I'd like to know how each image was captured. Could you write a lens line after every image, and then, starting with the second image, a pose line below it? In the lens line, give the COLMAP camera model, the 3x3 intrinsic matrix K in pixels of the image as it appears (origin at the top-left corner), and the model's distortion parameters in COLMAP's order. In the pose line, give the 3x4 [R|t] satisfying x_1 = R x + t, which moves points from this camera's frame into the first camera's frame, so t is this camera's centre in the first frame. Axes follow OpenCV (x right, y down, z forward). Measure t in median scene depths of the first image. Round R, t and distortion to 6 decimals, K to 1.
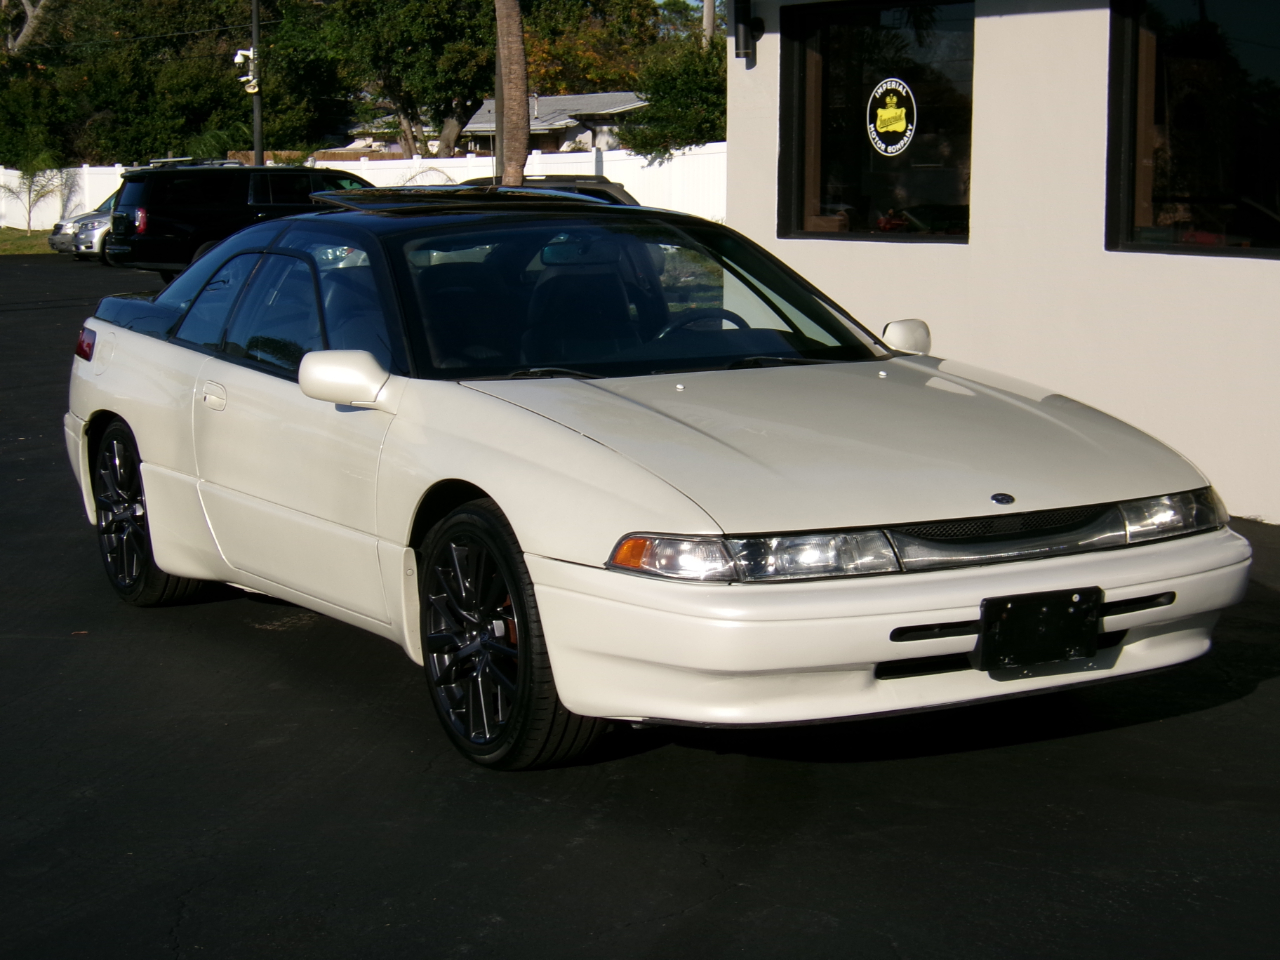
lens RADIAL K [[2411.9, 0, 635.0], [0, 2411.9, 551.9], [0, 0, 1]] dist [-0.094203, -0.184854]
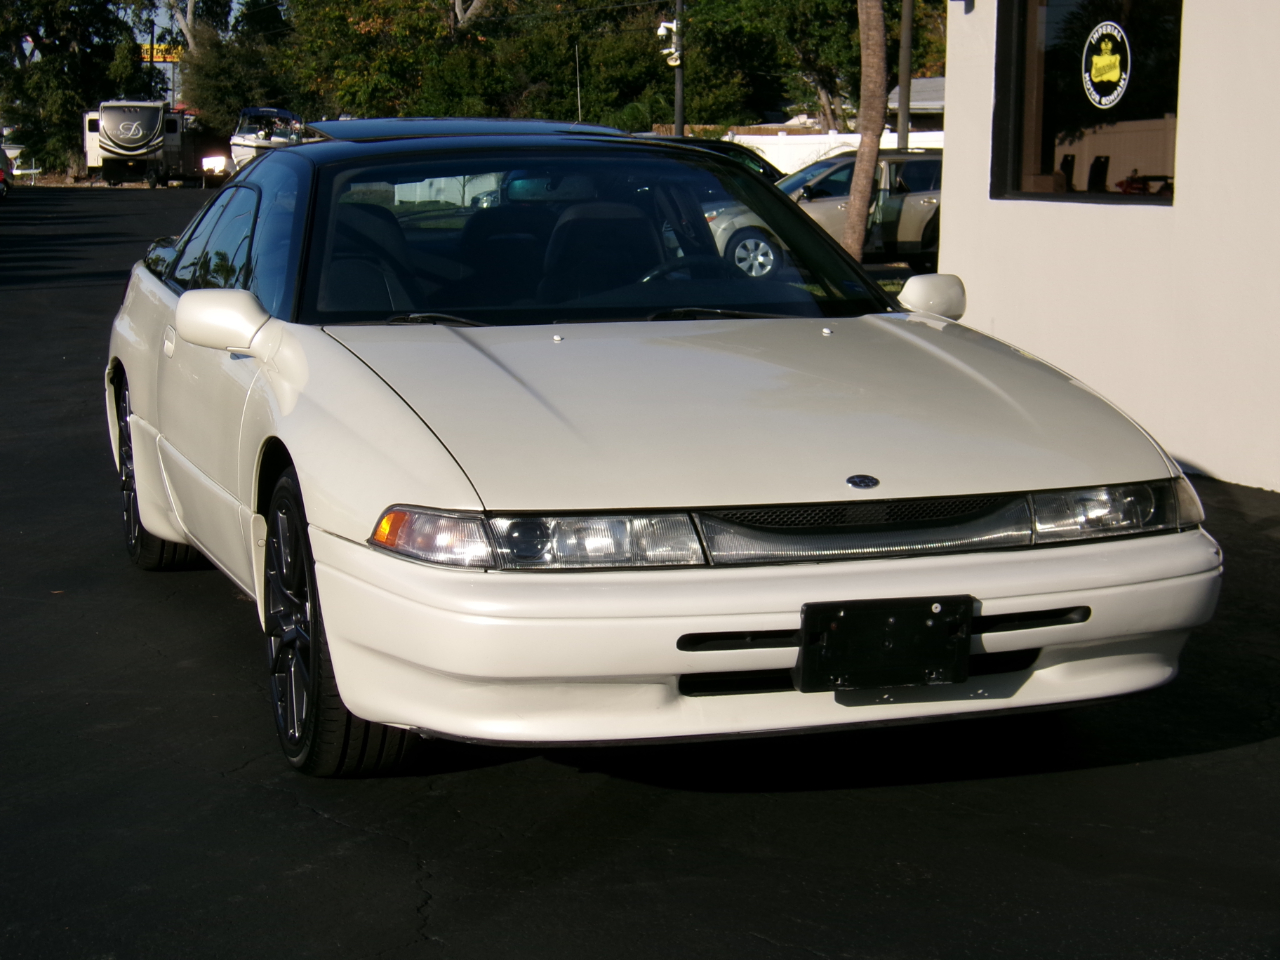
lens RADIAL K [[2411.9, 0, 635.0], [0, 2411.9, 551.9], [0, 0, 1]] dist [-0.094203, -0.184854]
pose [[0.981627, 0.043443, -0.185801, 0.147753], [-0.042035, 0.999050, 0.011516, -0.002926], [0.186125, -0.003494, 0.982520, 0.121035]]
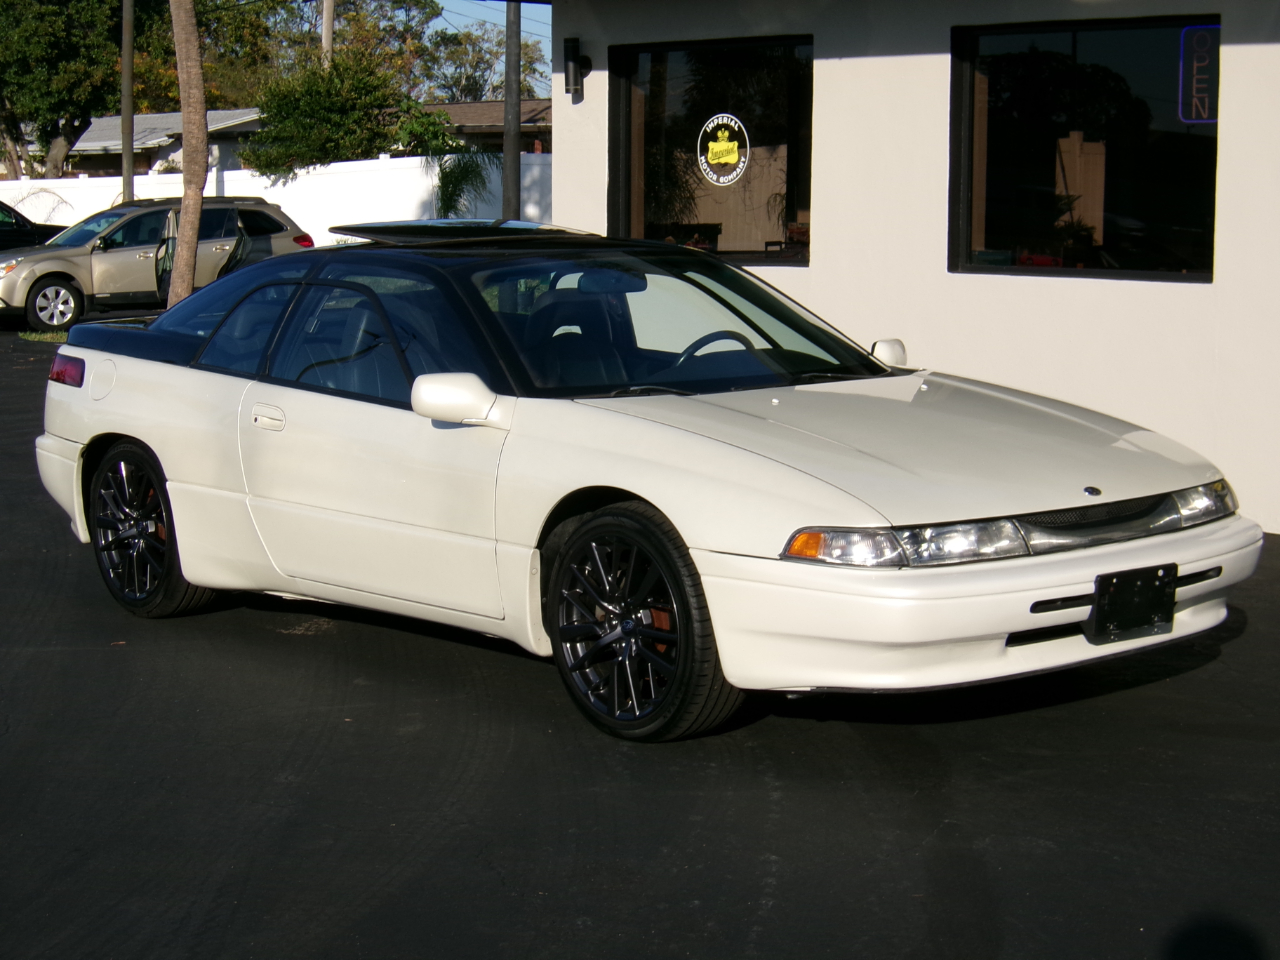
lens RADIAL K [[2411.9, 0, 635.0], [0, 2411.9, 551.9], [0, 0, 1]] dist [-0.094203, -0.184854]
pose [[0.983278, -0.027930, 0.179954, -0.181049], [0.029054, 0.999571, -0.003614, 0.003507], [-0.179776, 0.008782, 0.983668, -0.077013]]
